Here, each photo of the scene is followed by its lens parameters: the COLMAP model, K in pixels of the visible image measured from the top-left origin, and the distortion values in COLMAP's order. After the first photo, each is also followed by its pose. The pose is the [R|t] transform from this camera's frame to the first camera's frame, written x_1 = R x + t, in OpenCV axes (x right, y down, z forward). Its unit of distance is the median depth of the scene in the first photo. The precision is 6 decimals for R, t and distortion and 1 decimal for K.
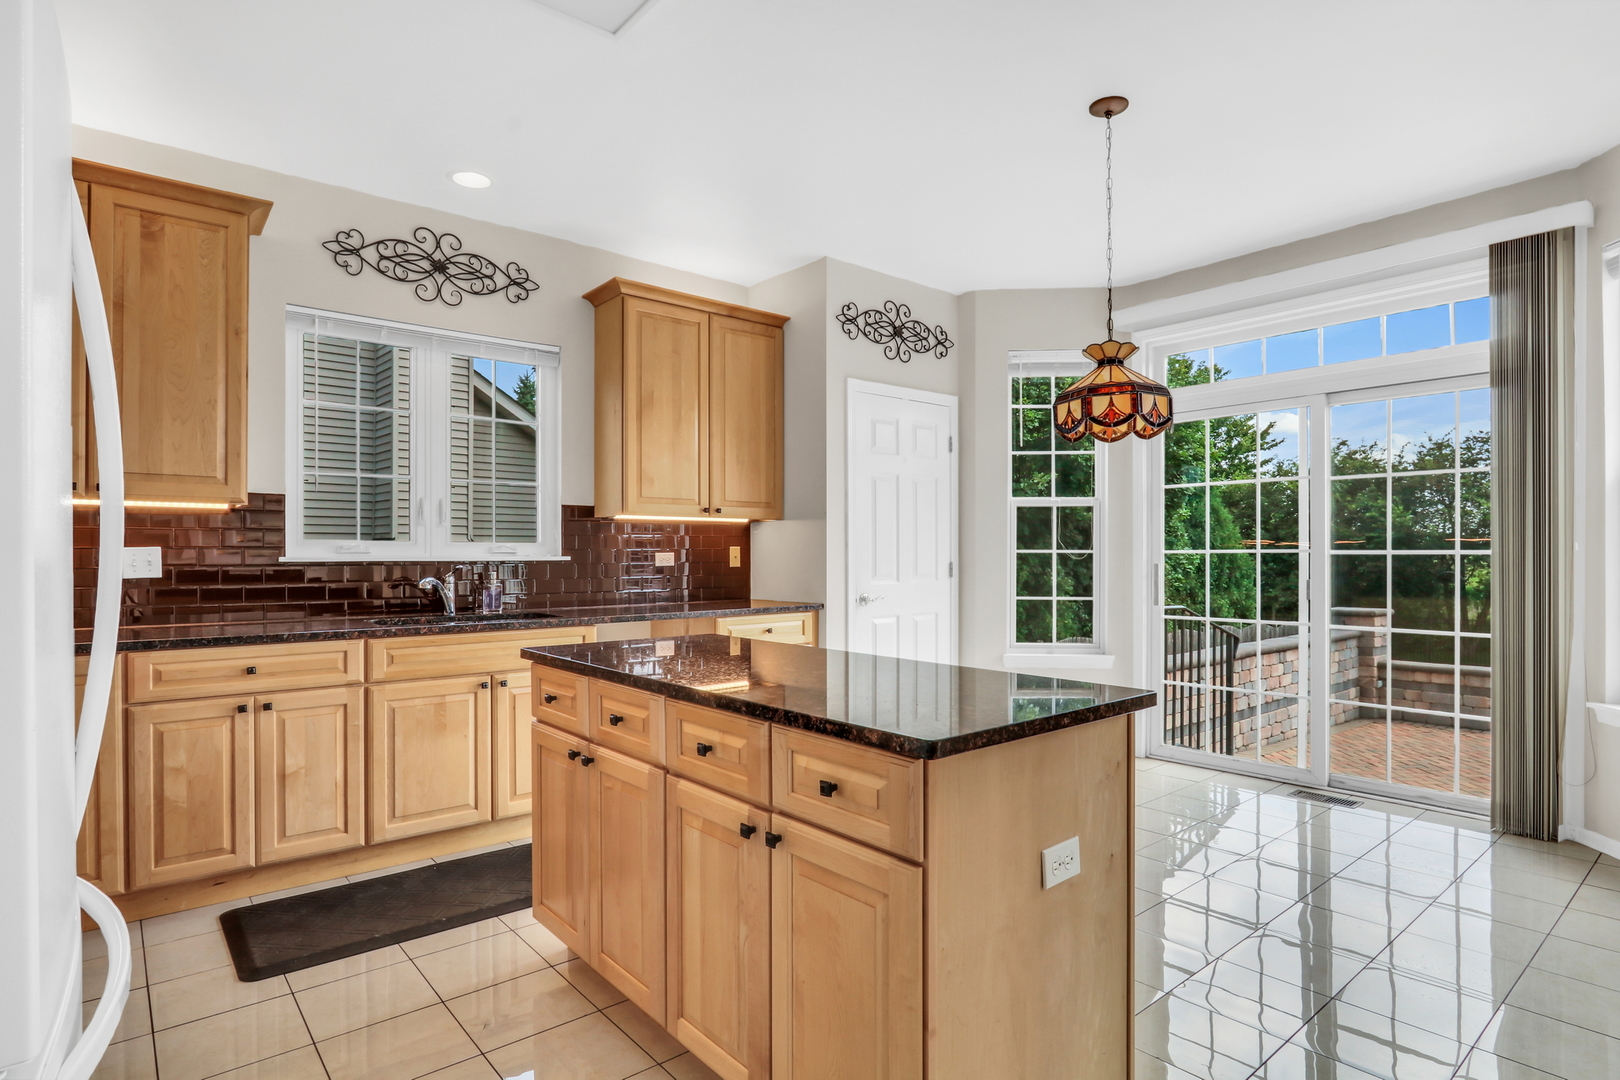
lens RADIAL K [[849.8, 0, 809.5], [0, 849.8, 554.4], [0, 0, 1]] dist [-0.027411, 0.004514]
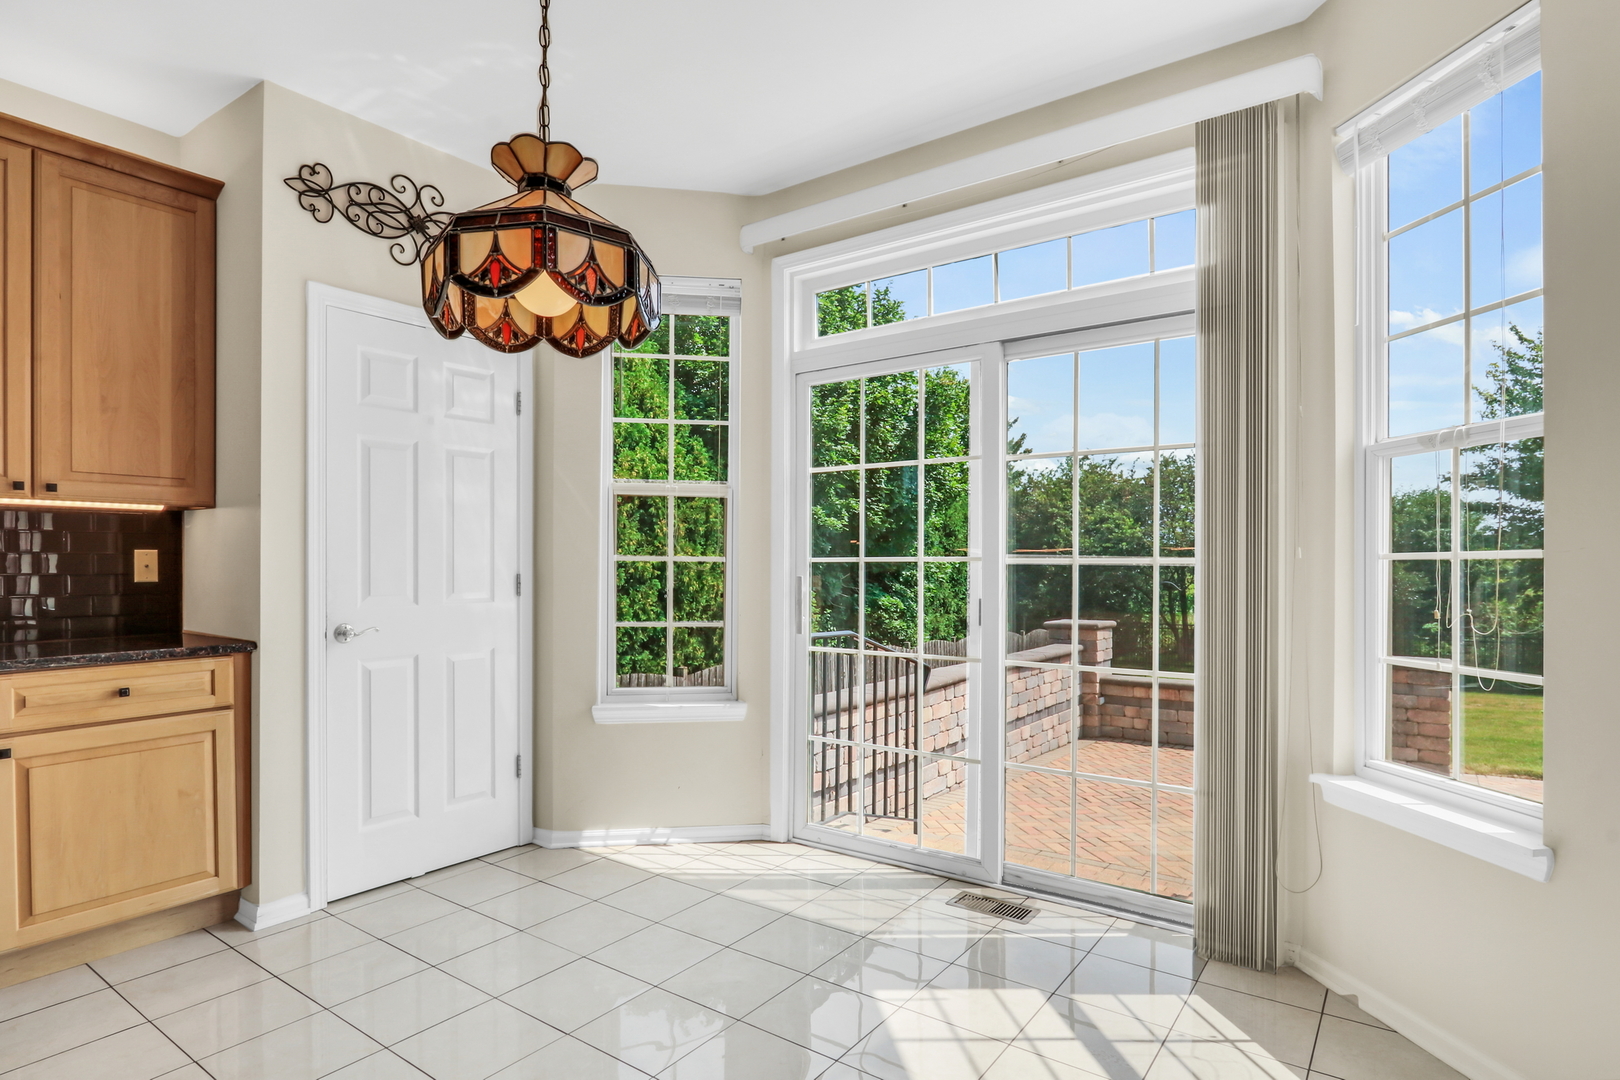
lens RADIAL K [[849.8, 0, 824.5], [0, 849.8, 572.1], [0, 0, 1]] dist [-0.027411, 0.004514]
pose [[0.967823, -0.000849, 0.251632, 0.257541], [-0.001410, 0.999960, 0.008797, 0.001329], [-0.251629, -0.008868, 0.967783, 0.300028]]
